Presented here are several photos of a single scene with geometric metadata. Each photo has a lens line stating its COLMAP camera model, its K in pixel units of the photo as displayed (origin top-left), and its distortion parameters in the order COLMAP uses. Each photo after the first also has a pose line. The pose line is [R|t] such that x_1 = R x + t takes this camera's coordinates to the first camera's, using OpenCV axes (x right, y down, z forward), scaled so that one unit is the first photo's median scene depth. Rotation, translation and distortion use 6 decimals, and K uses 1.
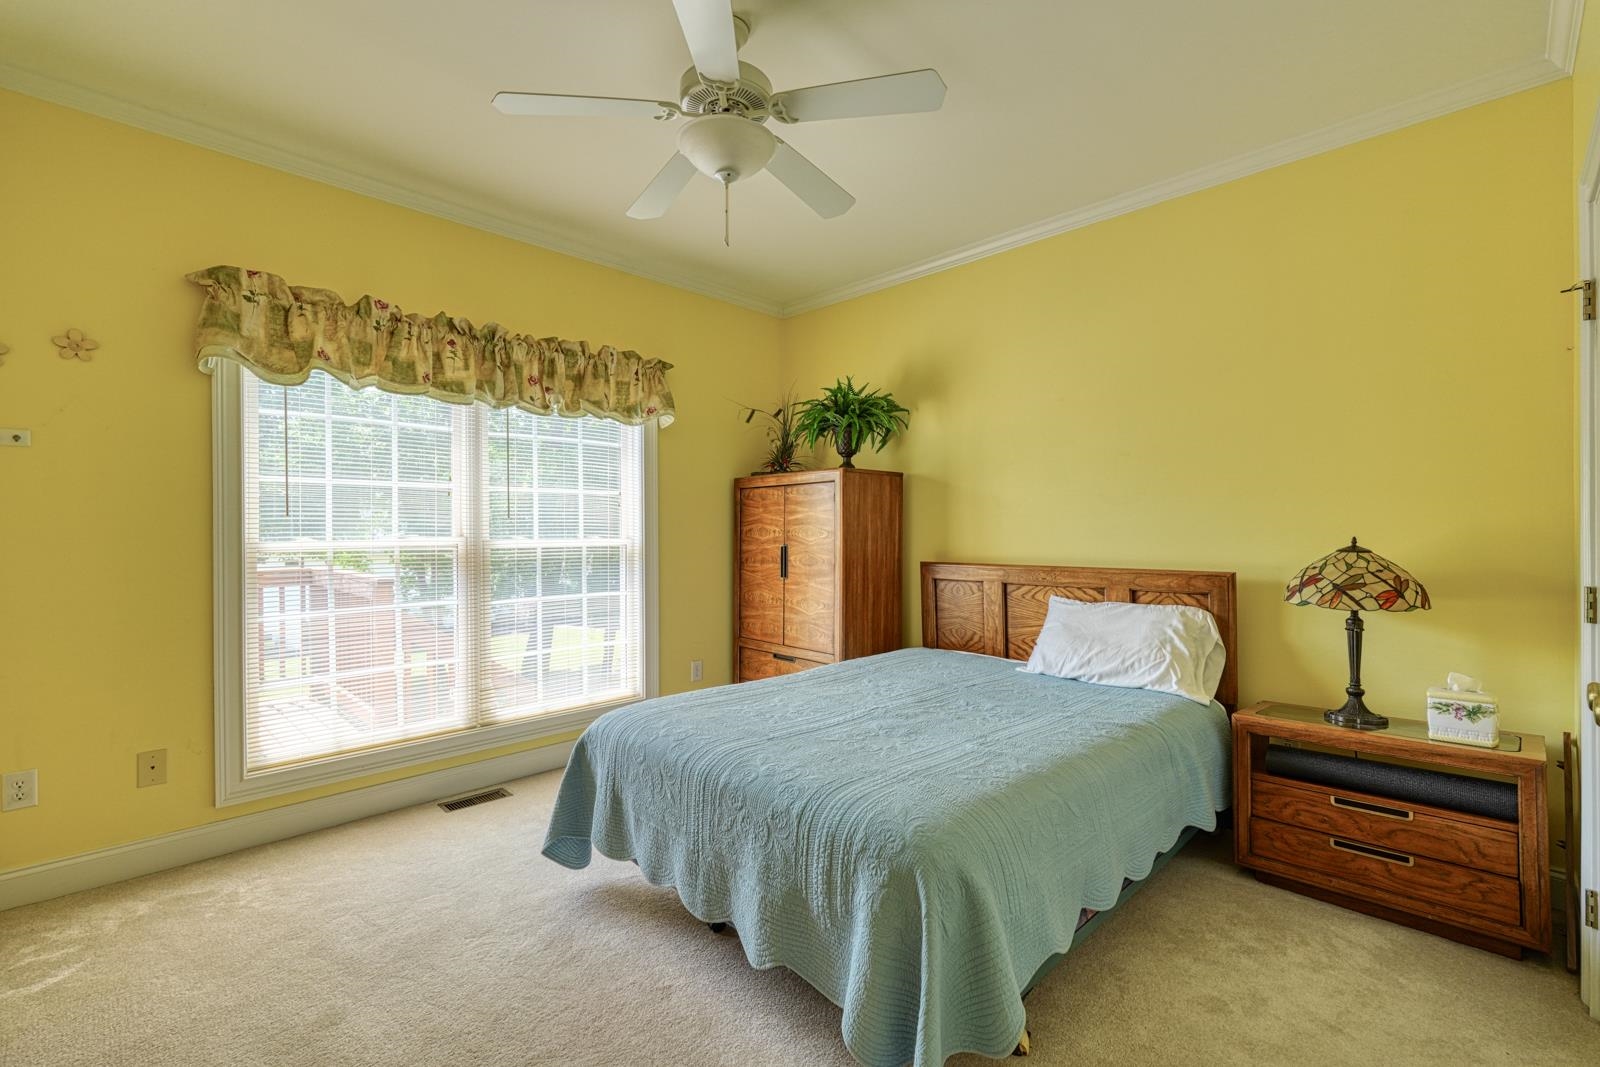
lens RADIAL K [[702.7, 0, 796.5], [0, 702.7, 534.5], [0, 0, 1]] dist [-0.004164, 0.001464]
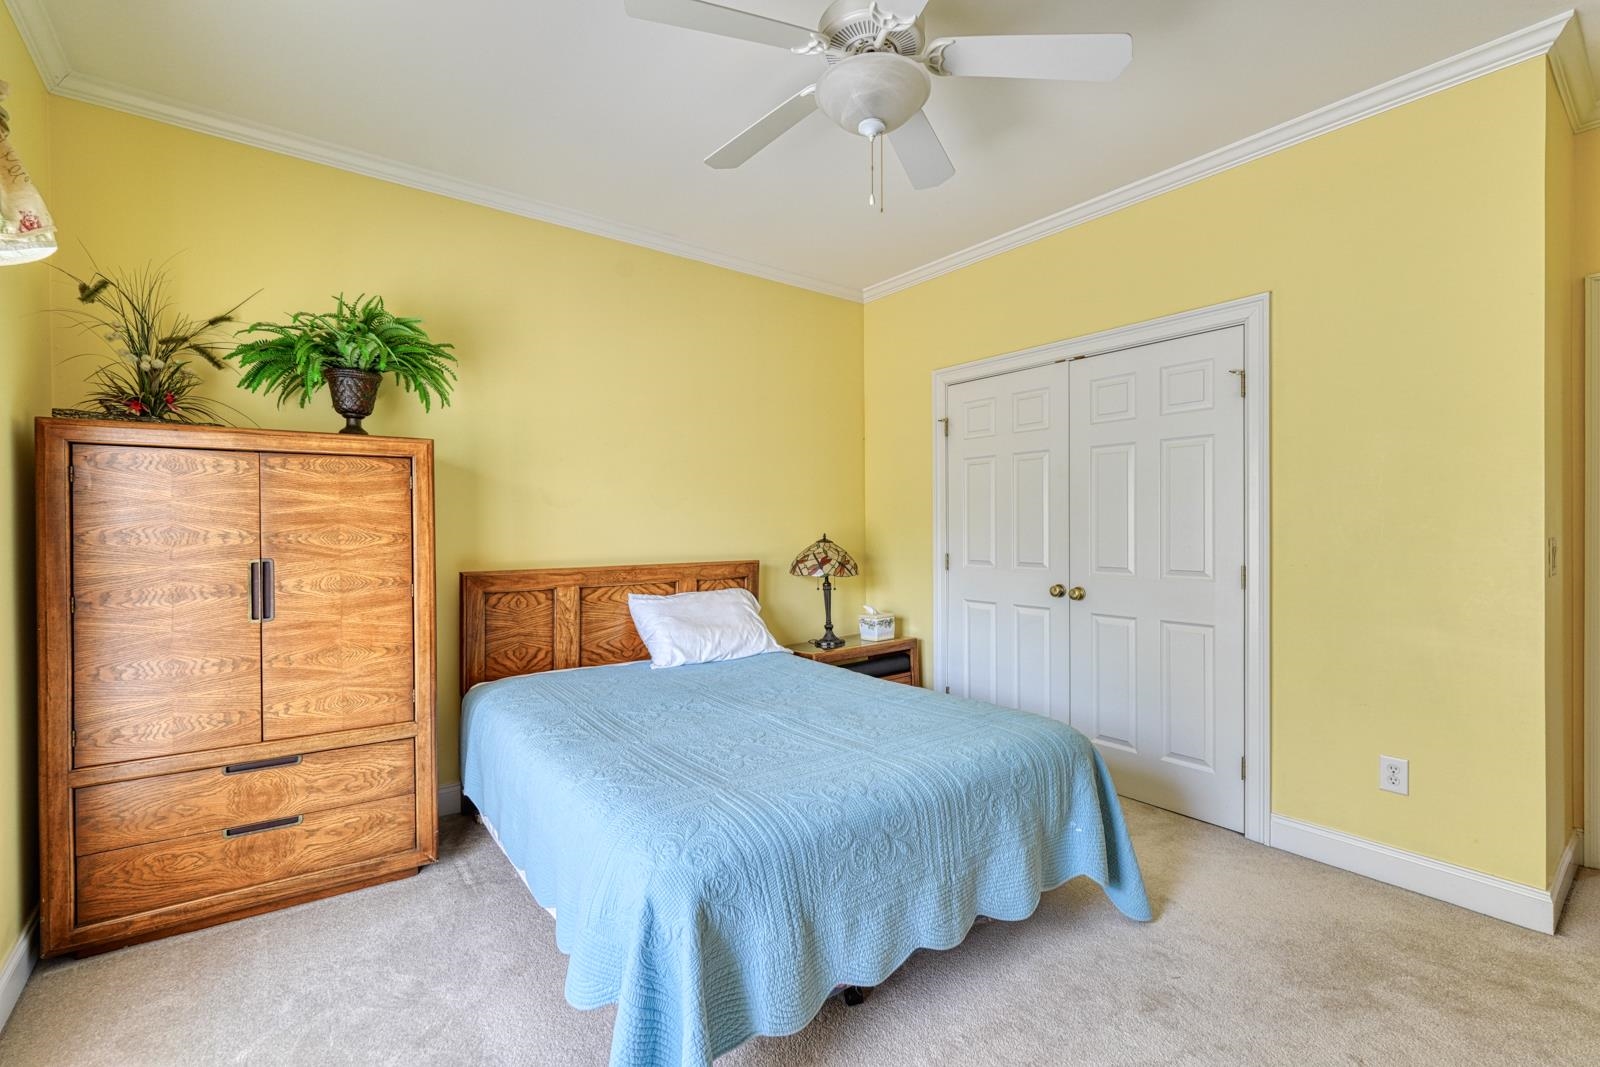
lens RADIAL K [[702.7, 0, 802.9], [0, 702.7, 533.1], [0, 0, 1]] dist [-0.004164, 0.001464]
pose [[0.123817, -0.008040, 0.992273, -0.630135], [0.011284, 0.999914, 0.006694, -0.006311], [-0.992241, 0.010368, 0.123897, 0.626552]]
